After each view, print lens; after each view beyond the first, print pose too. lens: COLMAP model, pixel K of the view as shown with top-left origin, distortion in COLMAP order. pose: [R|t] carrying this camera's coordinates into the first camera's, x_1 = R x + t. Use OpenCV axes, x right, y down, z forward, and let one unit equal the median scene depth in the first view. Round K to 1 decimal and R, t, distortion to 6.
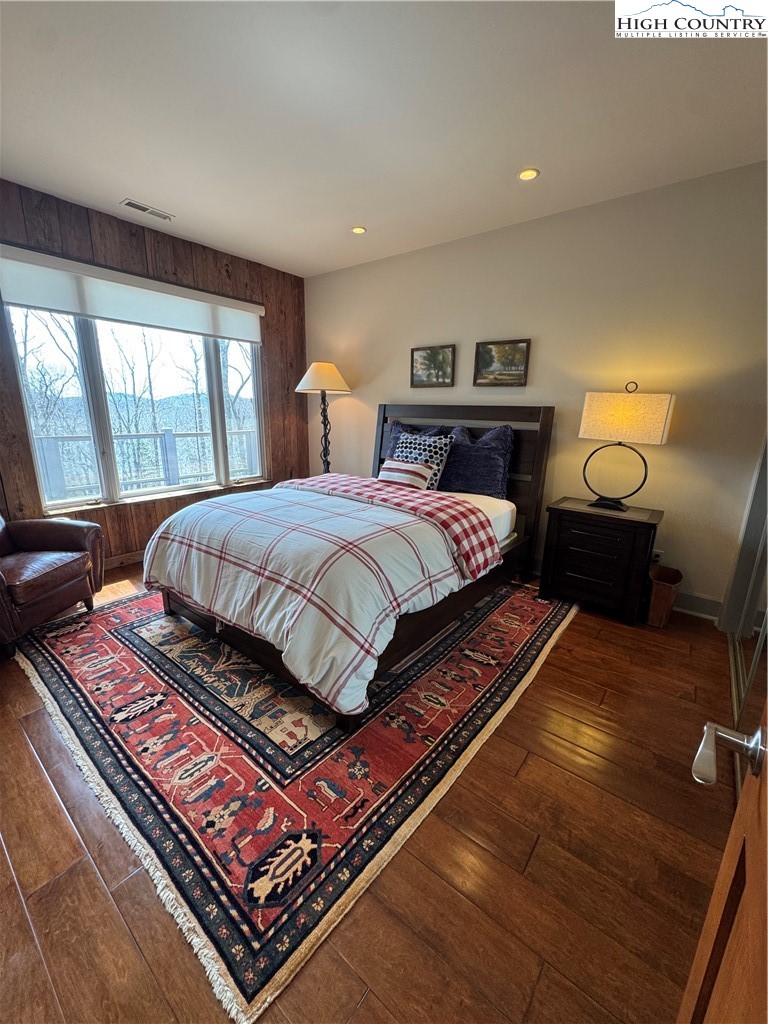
lens RADIAL K [[408.9, 0, 384.0], [0, 408.9, 512.0], [0, 0, 1]] dist [-0.004073, 0.000419]
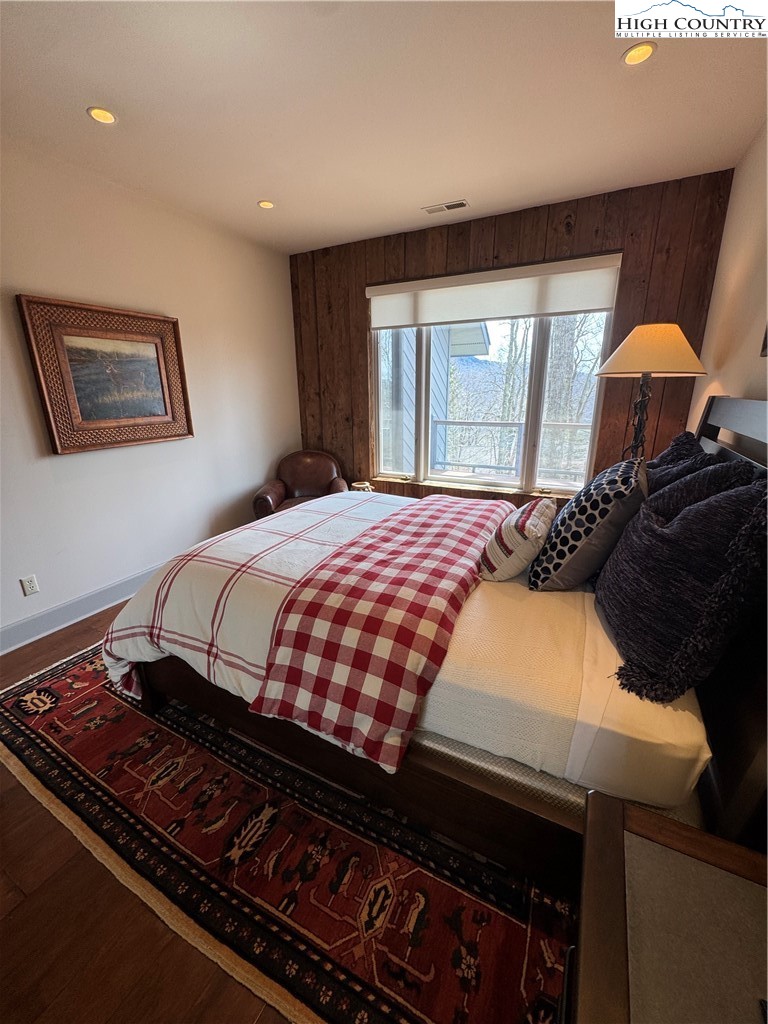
lens RADIAL K [[408.9, 0, 384.0], [0, 408.9, 512.0], [0, 0, 1]] dist [-0.004073, 0.000419]
pose [[0.191520, 0.262696, -0.945680, 0.693991], [-0.227306, 0.949192, 0.217638, -0.259654], [0.954805, 0.173277, 0.241501, 0.926903]]
